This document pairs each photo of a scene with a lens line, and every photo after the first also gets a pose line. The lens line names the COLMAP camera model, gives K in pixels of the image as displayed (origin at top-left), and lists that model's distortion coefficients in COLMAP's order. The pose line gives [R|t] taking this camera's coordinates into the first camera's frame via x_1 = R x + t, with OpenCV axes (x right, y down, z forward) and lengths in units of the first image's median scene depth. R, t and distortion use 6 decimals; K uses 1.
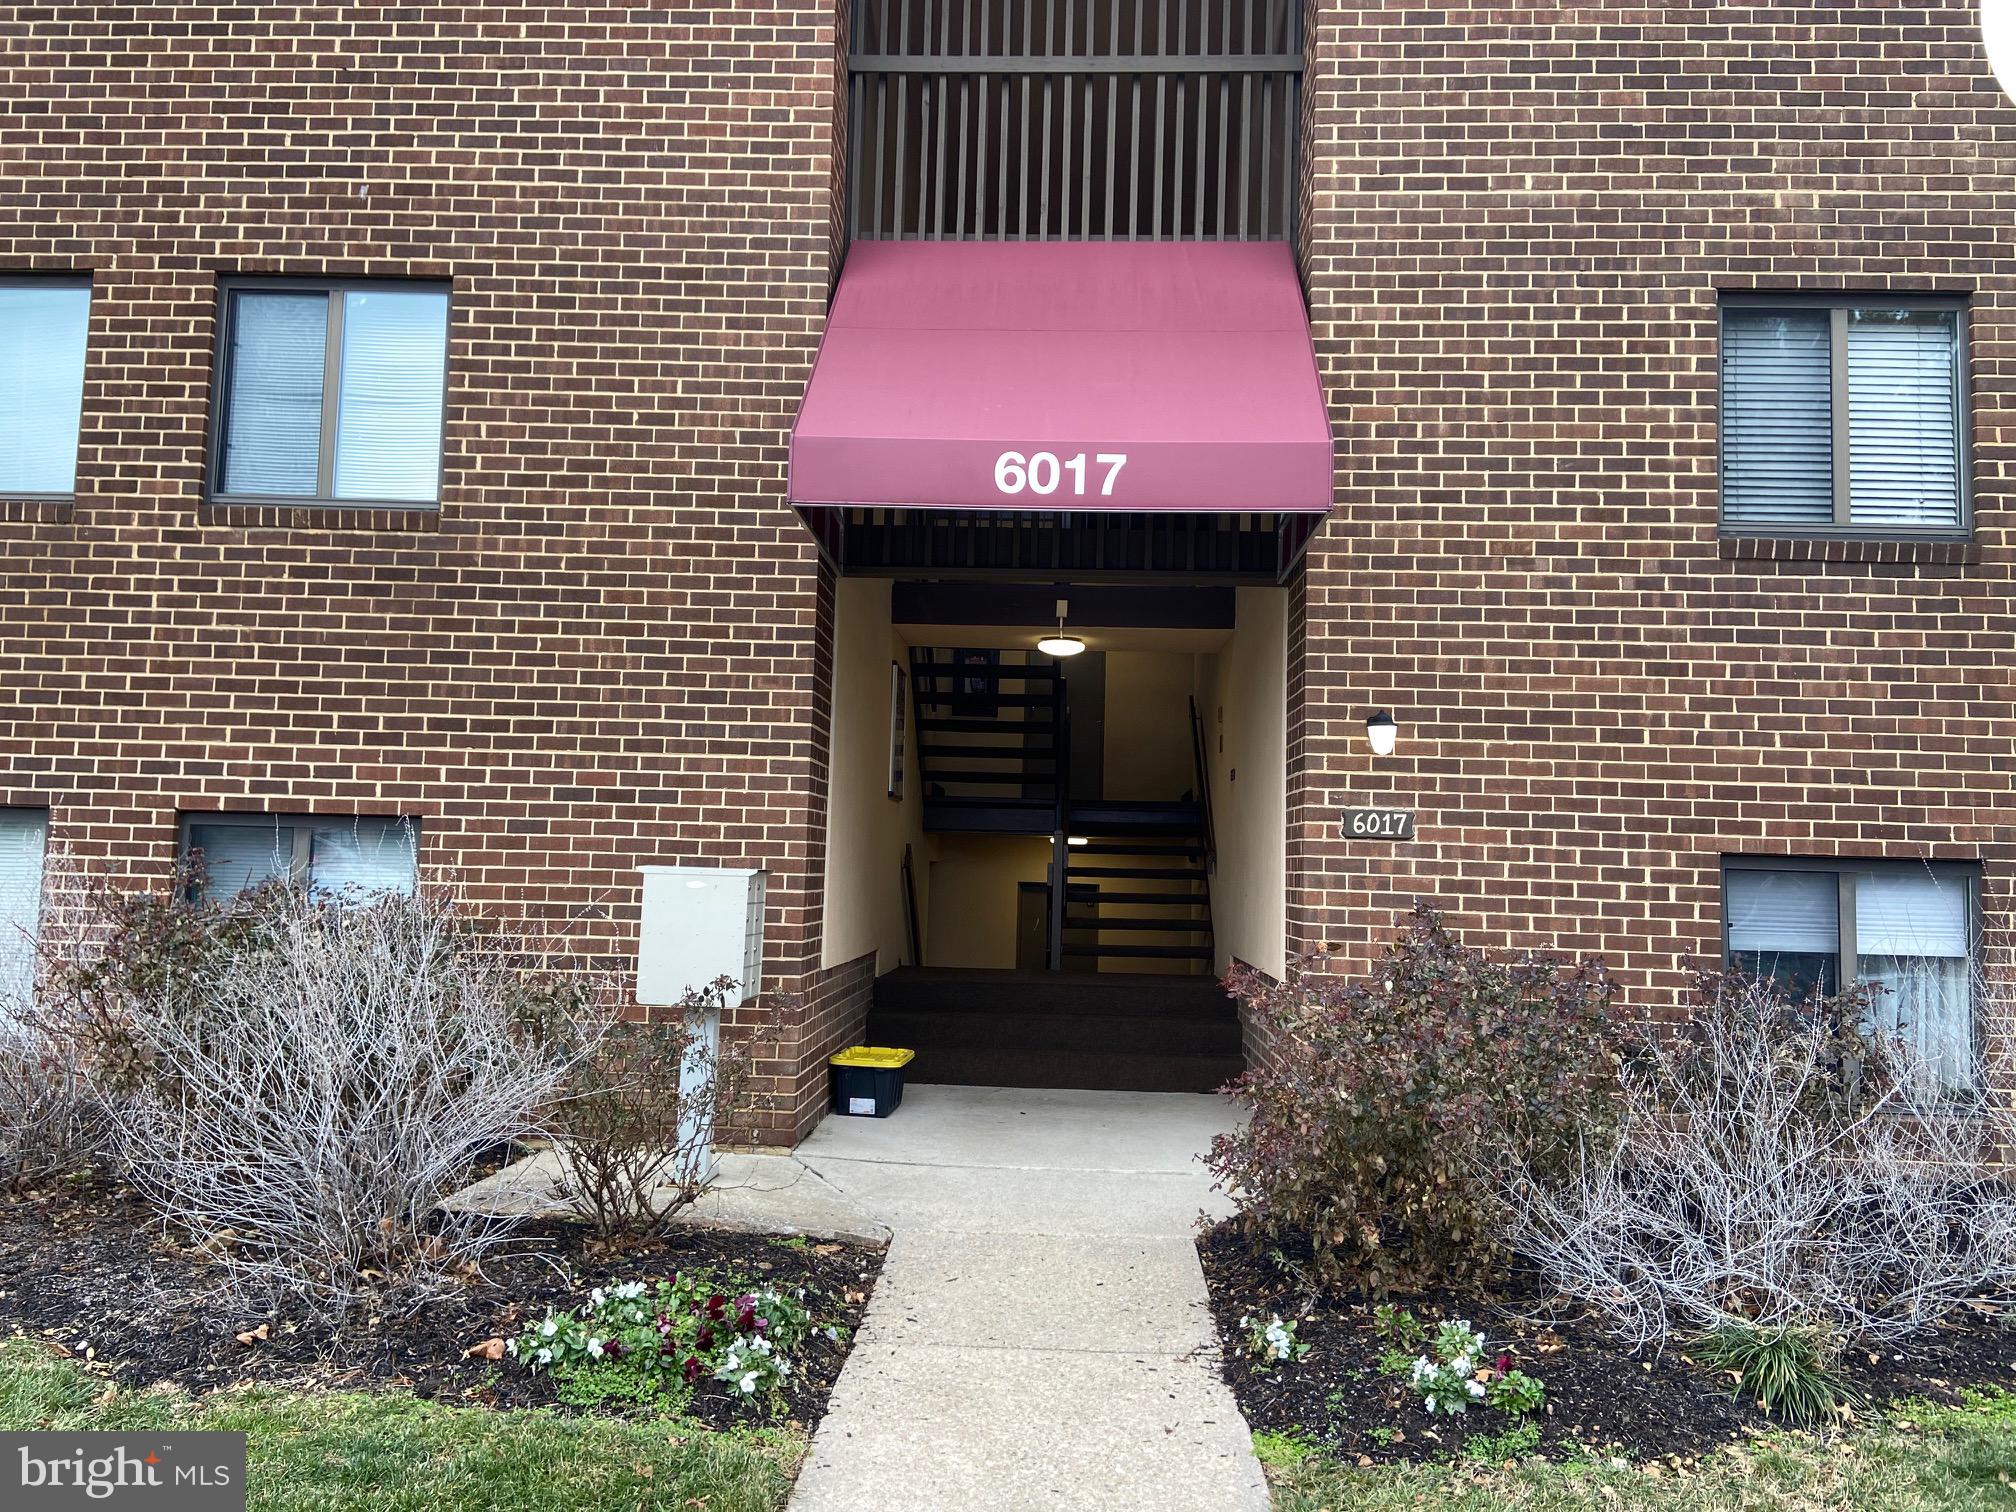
lens RADIAL K [[1524.8, 0, 1004.8], [0, 1524.8, 750.9], [0, 0, 1]] dist [0.107725, -0.129409]
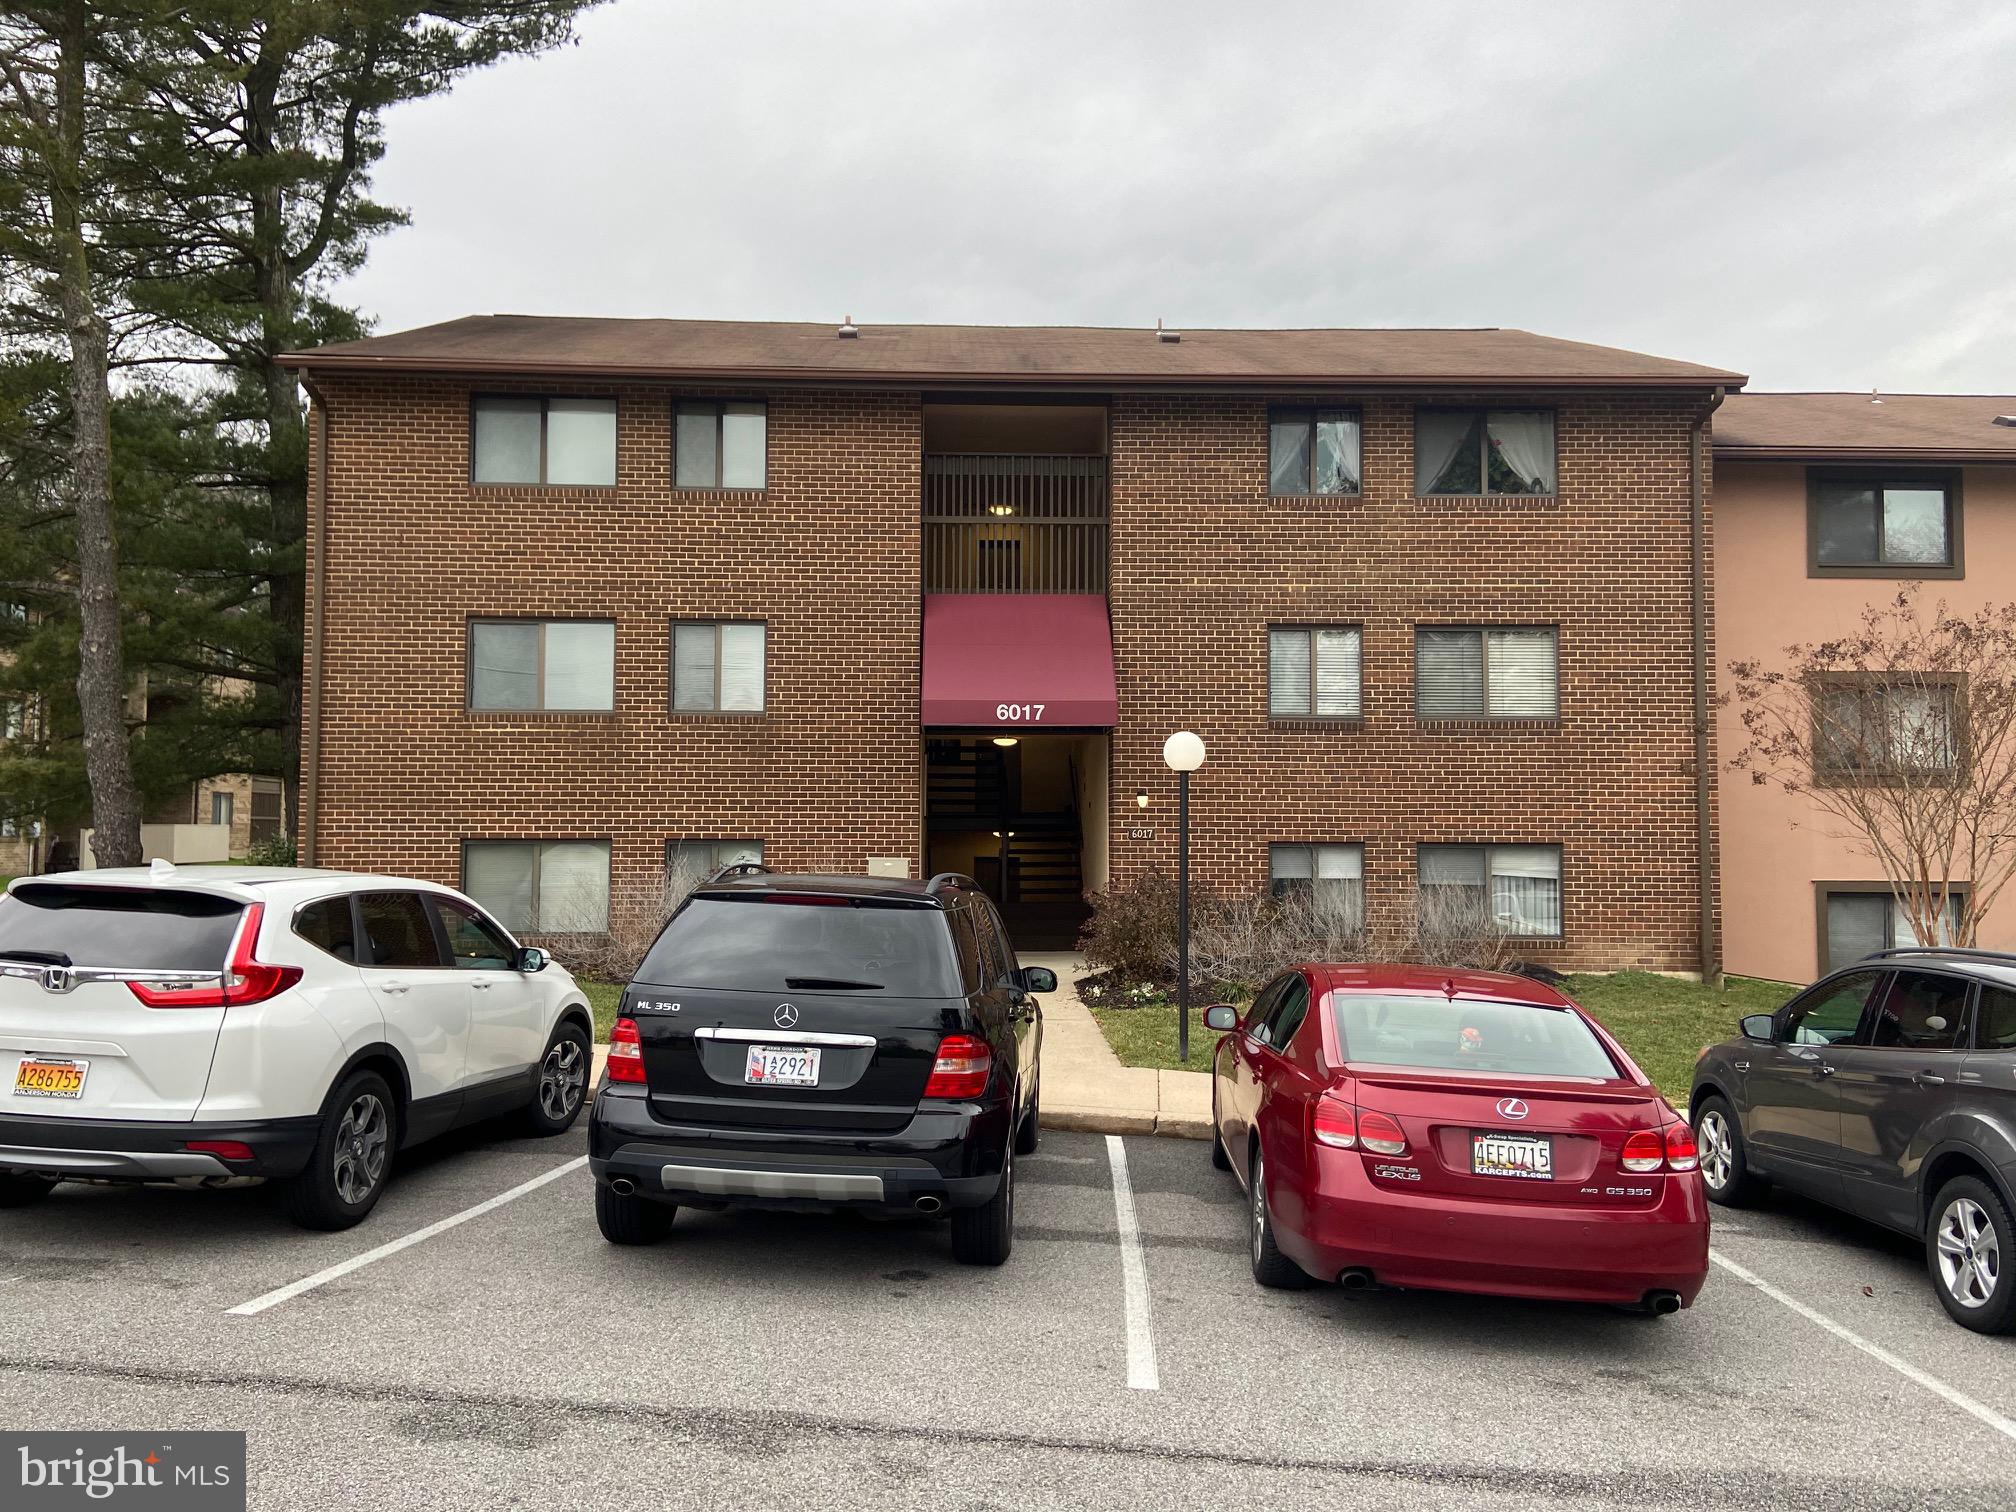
lens RADIAL K [[1524.8, 0, 1003.6], [0, 1524.8, 756.7], [0, 0, 1]] dist [0.107725, -0.129409]
pose [[0.996812, -0.020537, 0.077100, -0.176858], [0.018573, 0.999487, 0.026101, -0.147315], [-0.077597, -0.024586, 0.996682, -1.481520]]
